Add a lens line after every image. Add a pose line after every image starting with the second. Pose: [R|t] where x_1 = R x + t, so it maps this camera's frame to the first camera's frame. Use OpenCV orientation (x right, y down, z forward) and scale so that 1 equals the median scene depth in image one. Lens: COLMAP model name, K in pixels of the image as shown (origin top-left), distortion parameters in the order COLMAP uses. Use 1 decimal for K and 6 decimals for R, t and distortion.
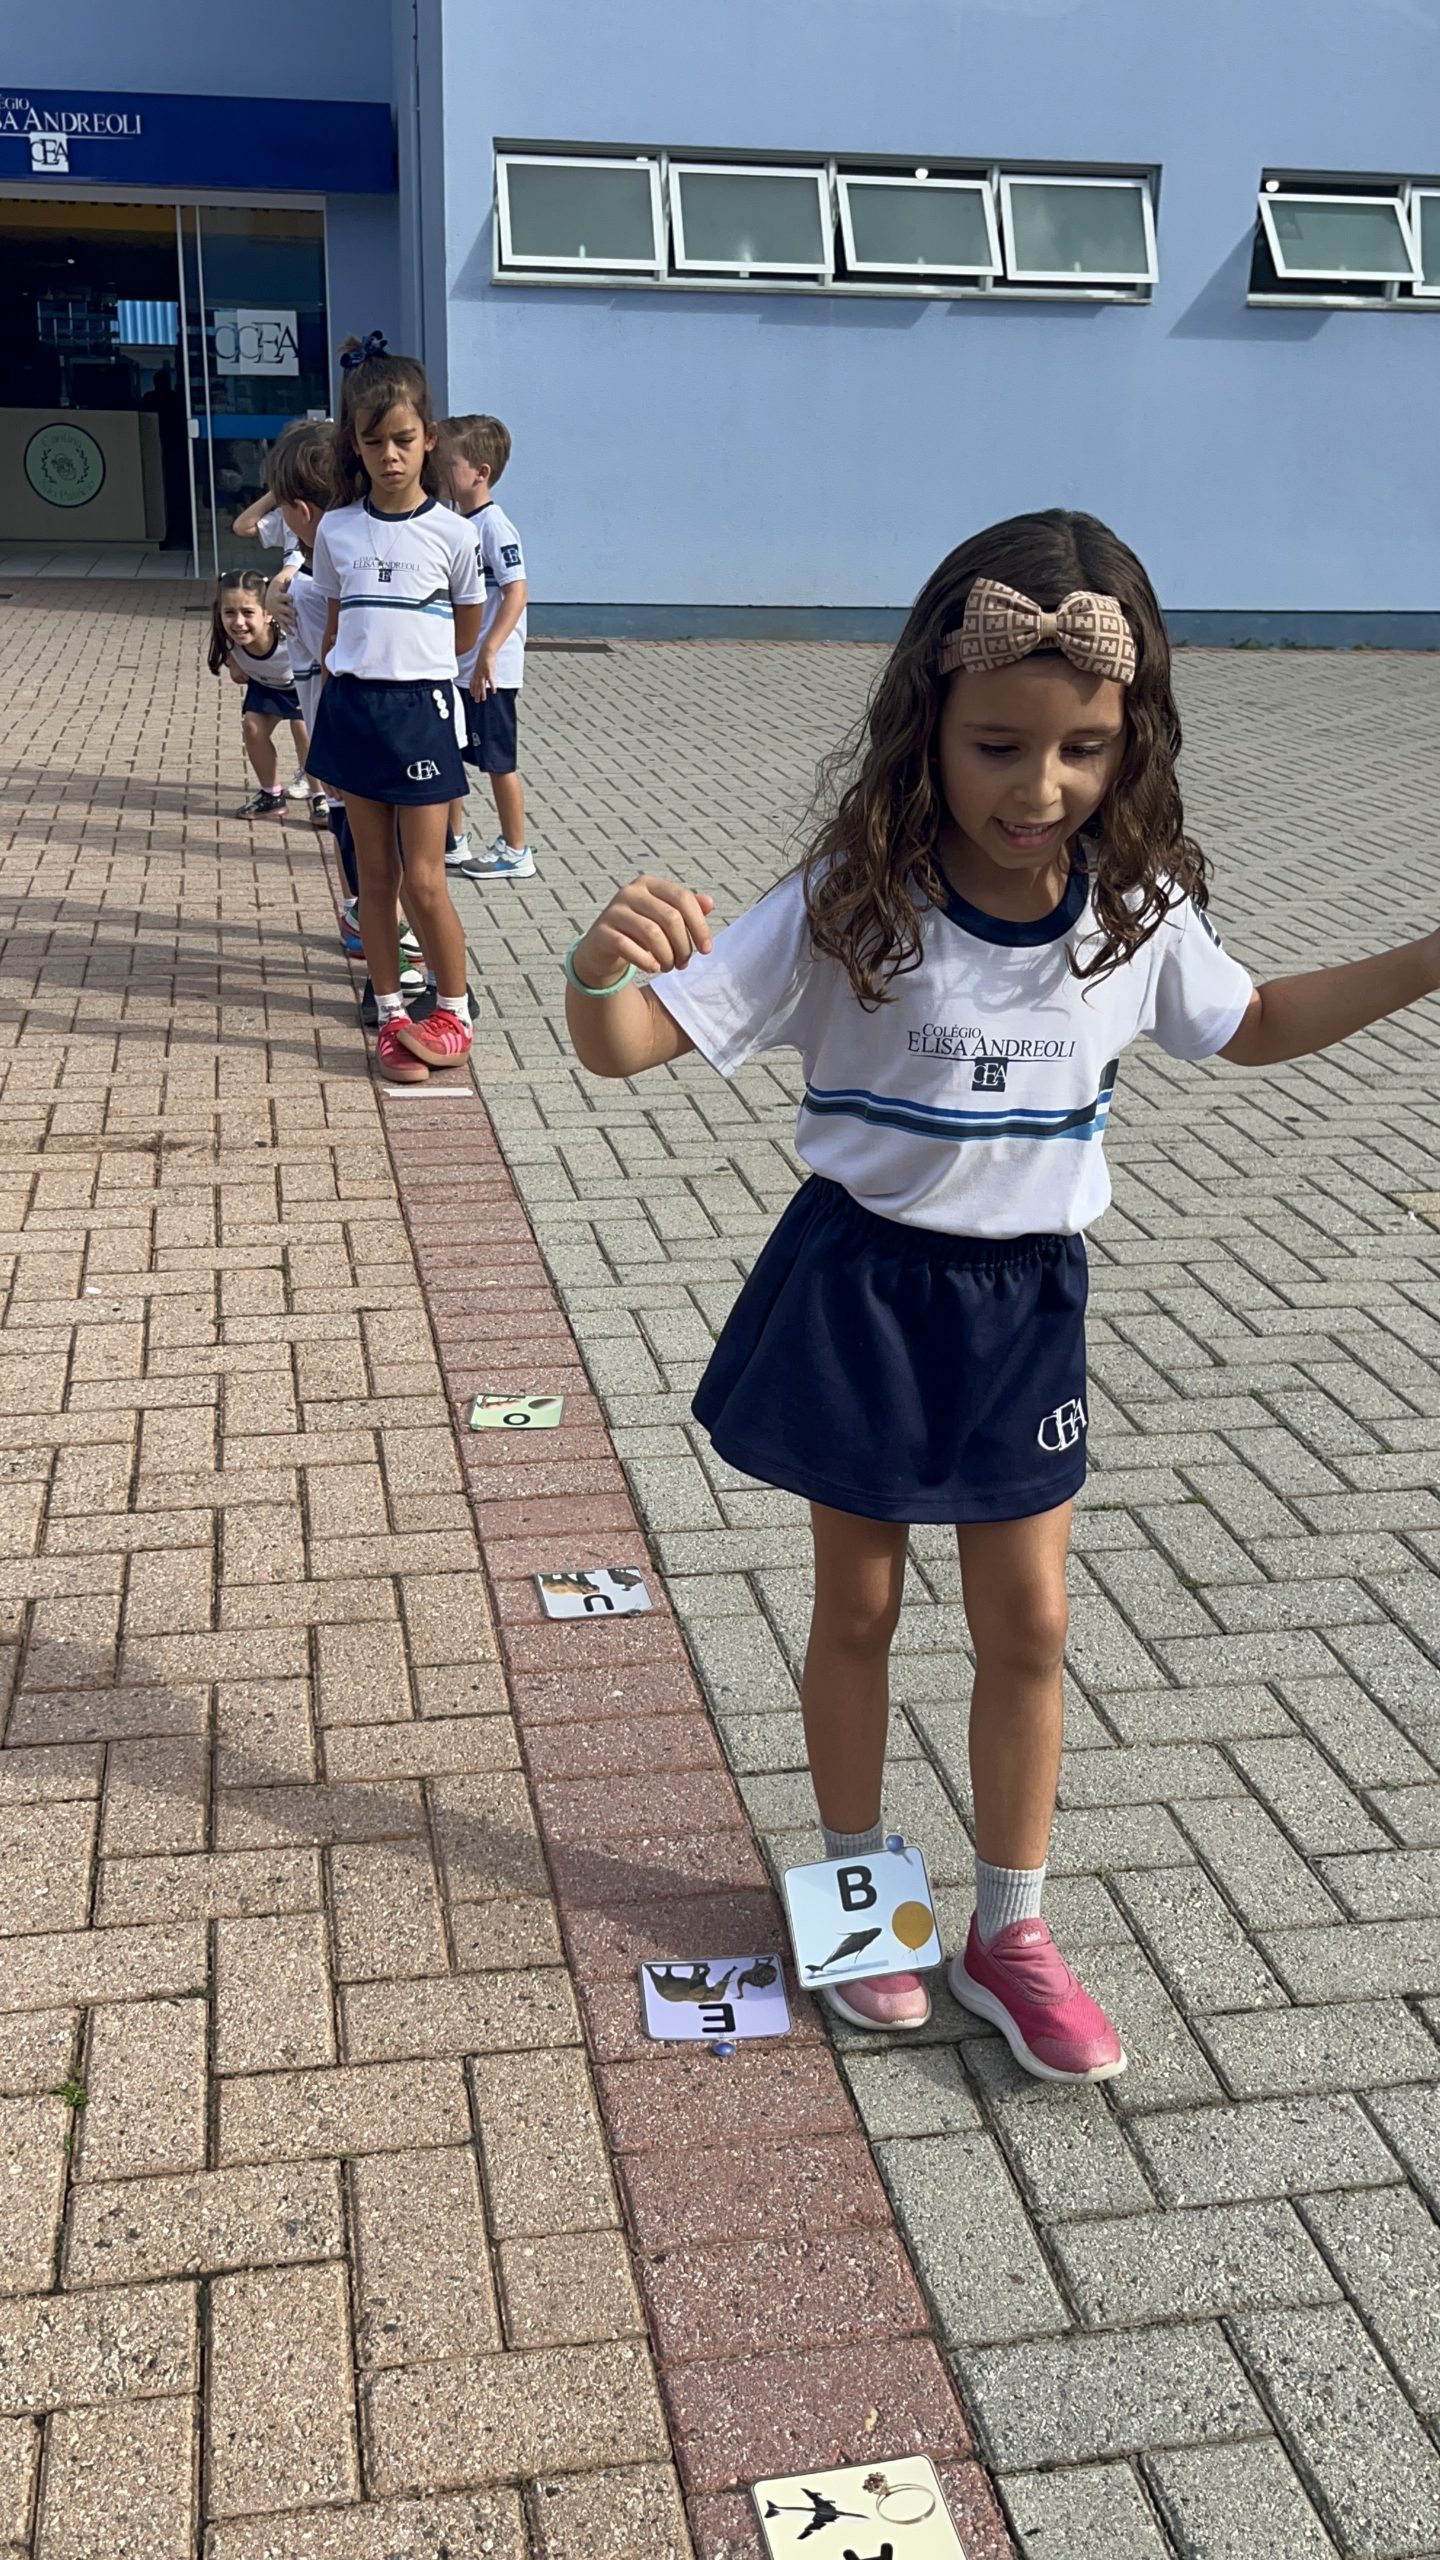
lens RADIAL K [[2278.8, 0, 658.3], [0, 2278.8, 1286.9], [0, 0, 1]] dist [0.034699, -0.023281]
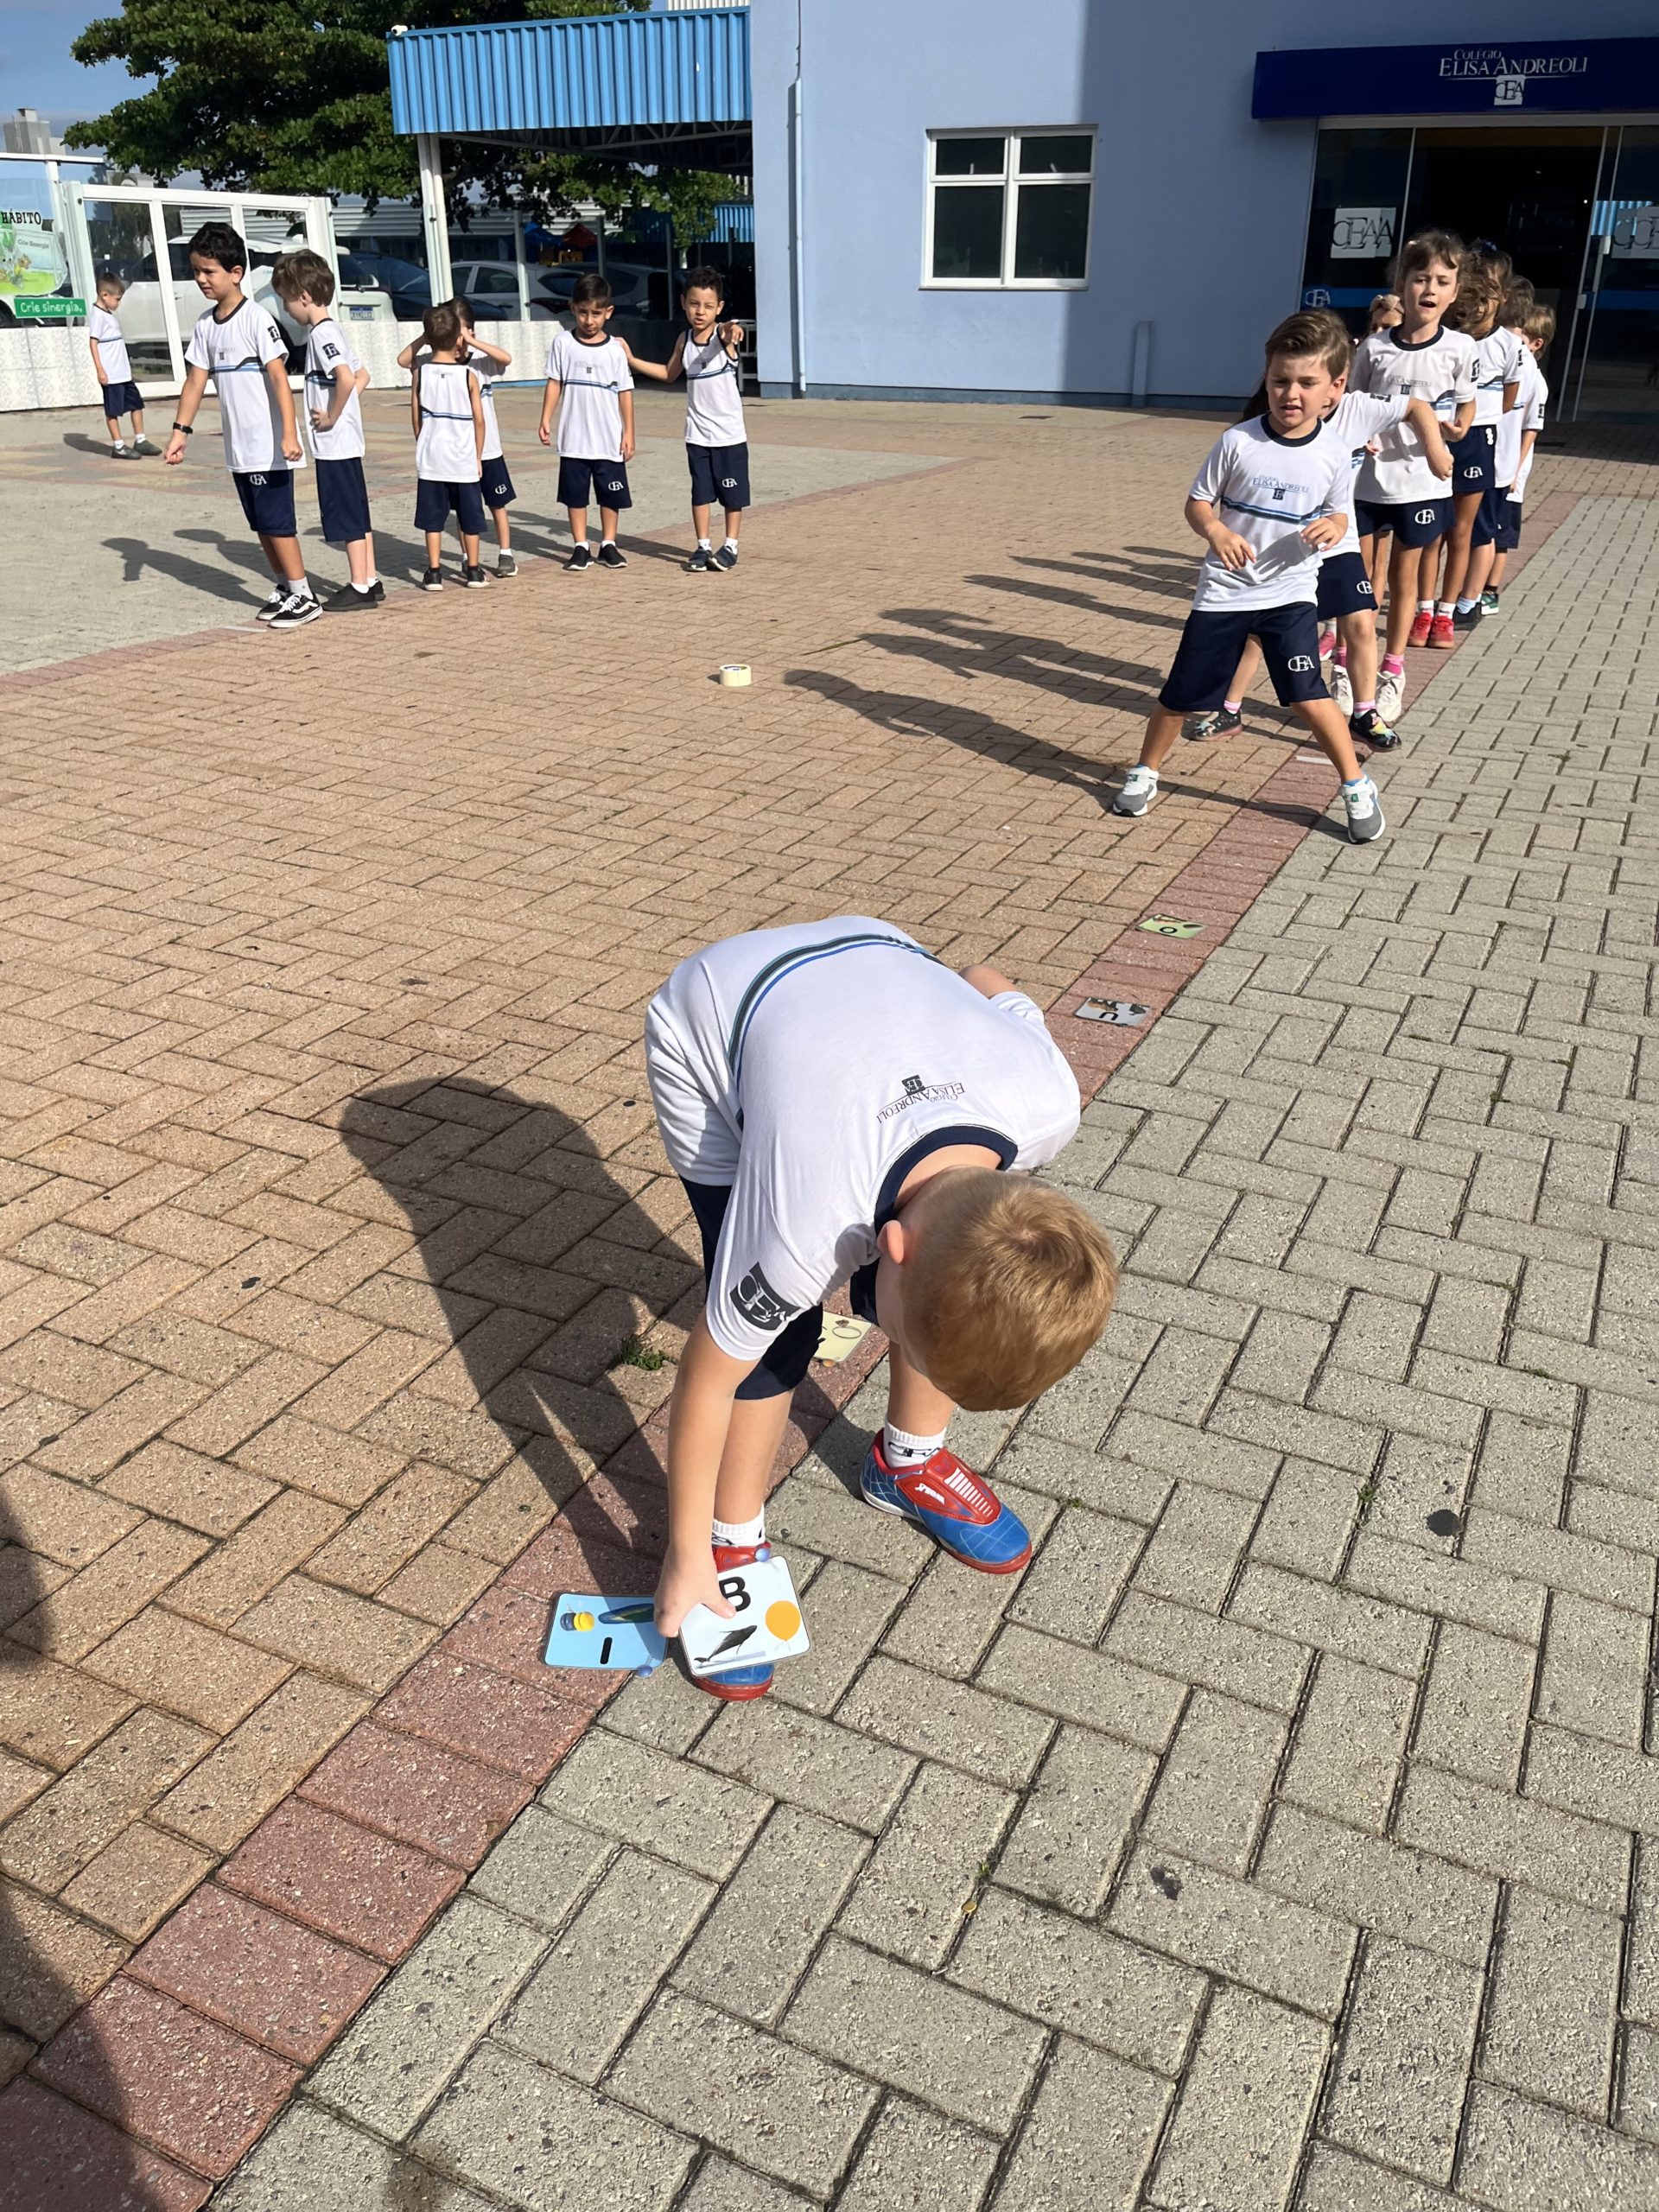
lens RADIAL K [[1693.6, 0, 829.5], [0, 1693.6, 1106.0], [0, 0, 1]] dist [0.073174, -0.115814]
pose [[0.806352, 0.243591, -0.538943, 0.471281], [-0.200643, 0.969873, 0.138165, 0.068067], [0.556362, -0.003275, 0.830934, -0.148714]]
